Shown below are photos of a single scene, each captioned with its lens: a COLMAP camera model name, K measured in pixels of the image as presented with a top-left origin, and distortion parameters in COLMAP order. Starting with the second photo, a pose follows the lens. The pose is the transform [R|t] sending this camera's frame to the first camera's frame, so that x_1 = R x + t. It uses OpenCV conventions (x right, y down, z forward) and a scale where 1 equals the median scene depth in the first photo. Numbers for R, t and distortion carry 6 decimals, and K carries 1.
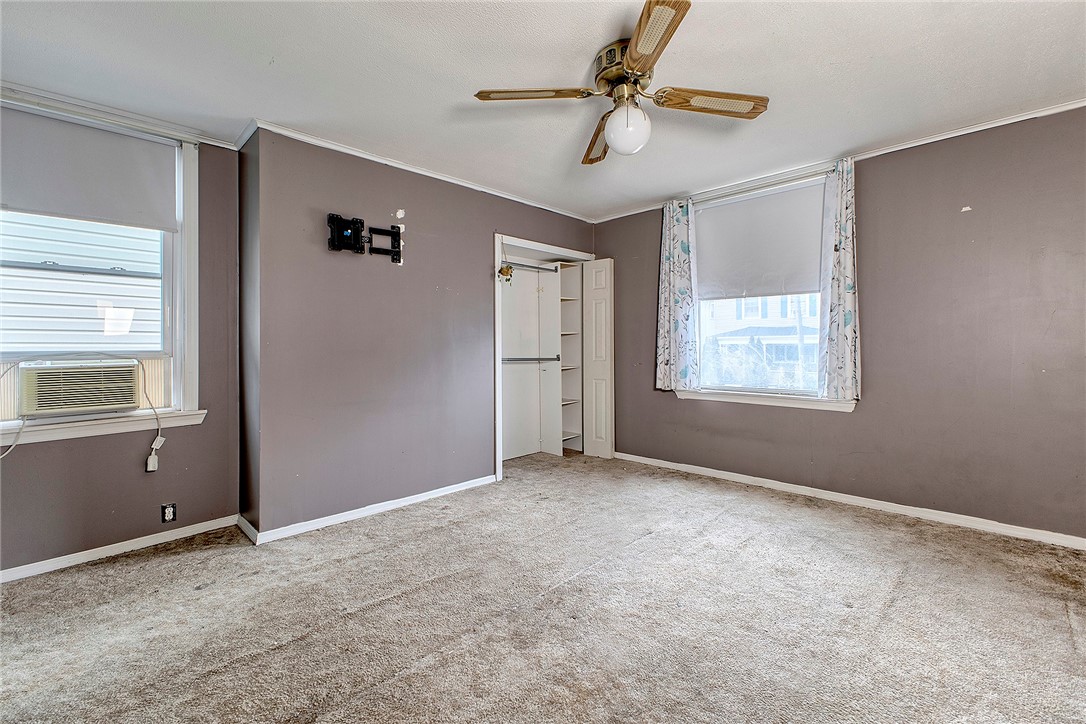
lens RADIAL K [[465.0, 0, 550.5], [0, 465.0, 344.8], [0, 0, 1]] dist [0.002917, -0.000875]
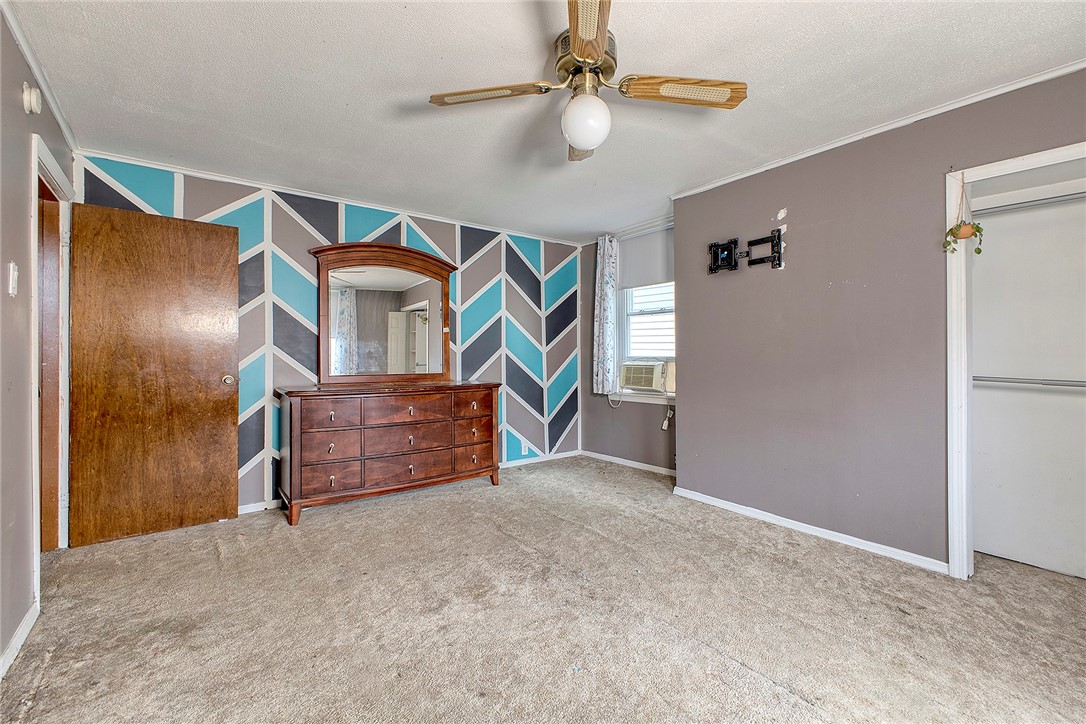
lens RADIAL K [[465.0, 0, 543.6], [0, 465.0, 355.5], [0, 0, 1]] dist [0.002917, -0.000875]
pose [[-0.148449, 0.007467, -0.988892, 0.739284], [0.000916, 0.999972, 0.007413, -0.004430], [0.988920, 0.000195, -0.148451, 0.722122]]
